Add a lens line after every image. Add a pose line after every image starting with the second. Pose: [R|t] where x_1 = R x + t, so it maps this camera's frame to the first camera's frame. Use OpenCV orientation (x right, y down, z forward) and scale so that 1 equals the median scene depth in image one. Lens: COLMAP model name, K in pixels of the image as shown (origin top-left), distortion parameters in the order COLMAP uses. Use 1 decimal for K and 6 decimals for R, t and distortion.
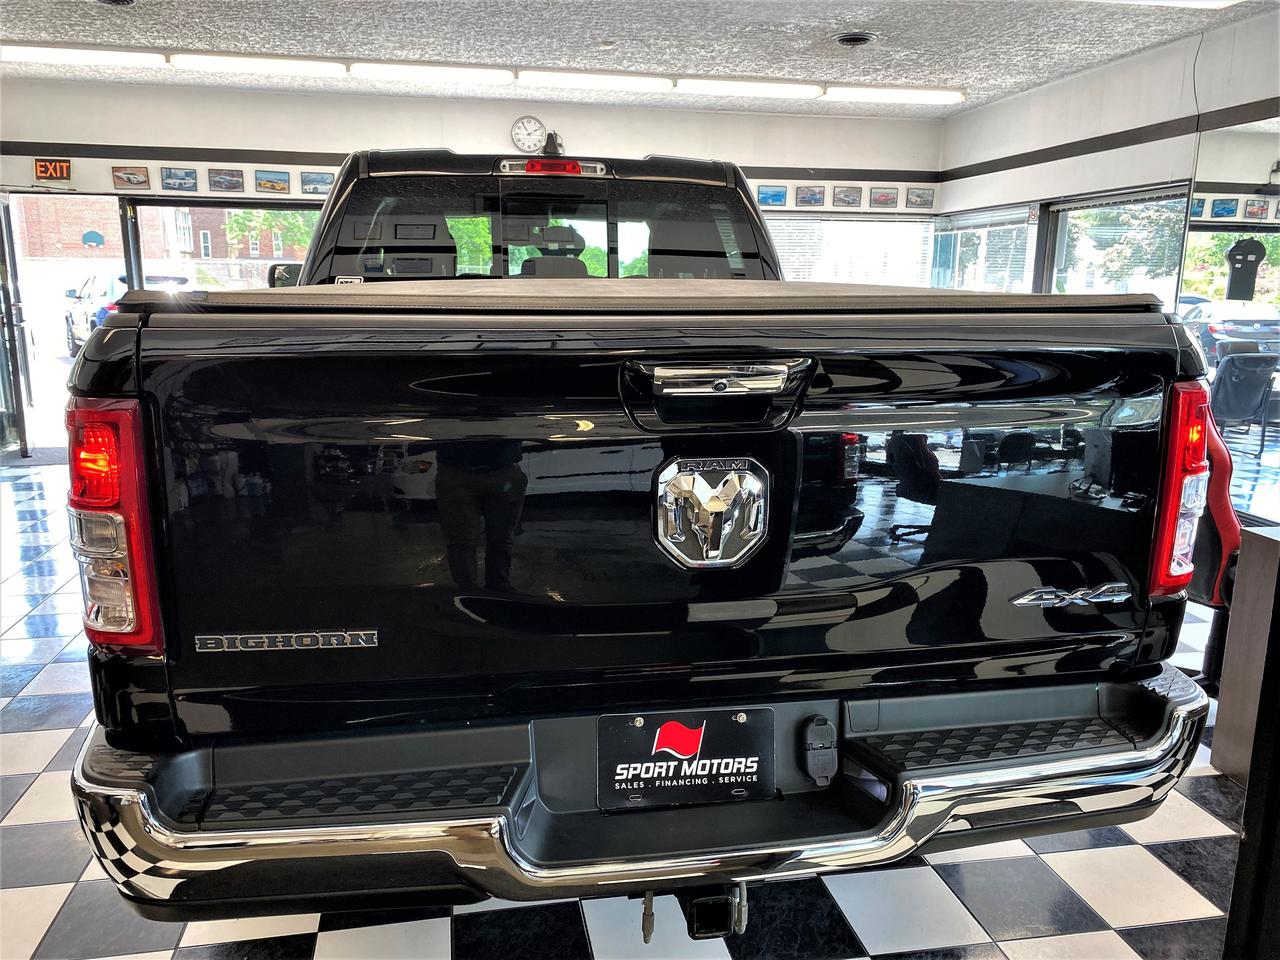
lens RADIAL K [[961.4, 0, 636.8], [0, 961.4, 489.9], [0, 0, 1]] dist [-0.020635, 0.023311]
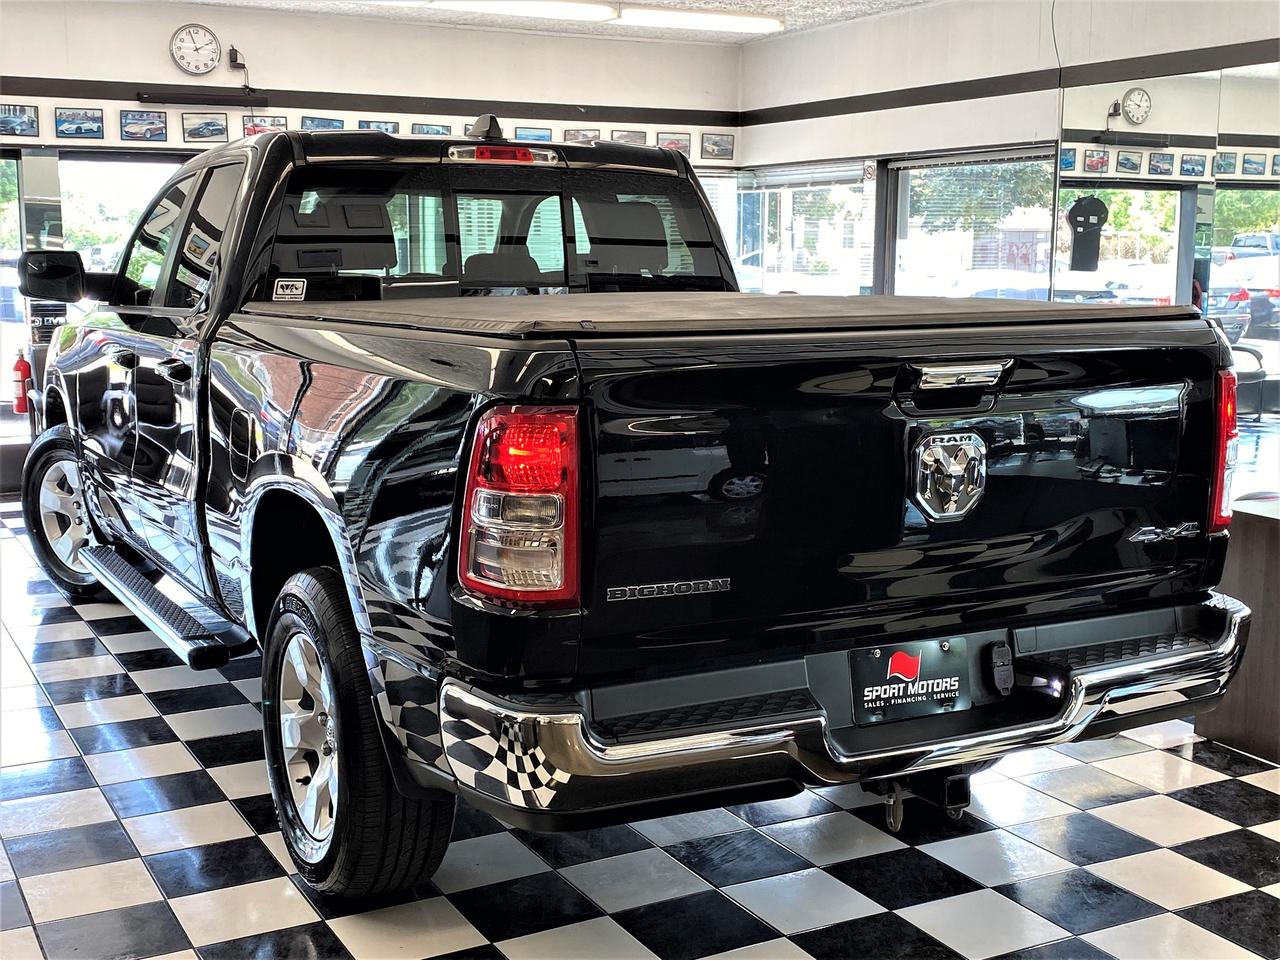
lens RADIAL K [[1578.7, 0, 639.9], [0, 1578.7, 477.6], [0, 0, 1]] dist [0.006715, 0.000000]
pose [[0.952027, -0.046761, 0.302421, -0.633620], [0.065576, 0.996473, -0.052358, 0.071317], [-0.298906, 0.069678, 0.951735, -0.617834]]
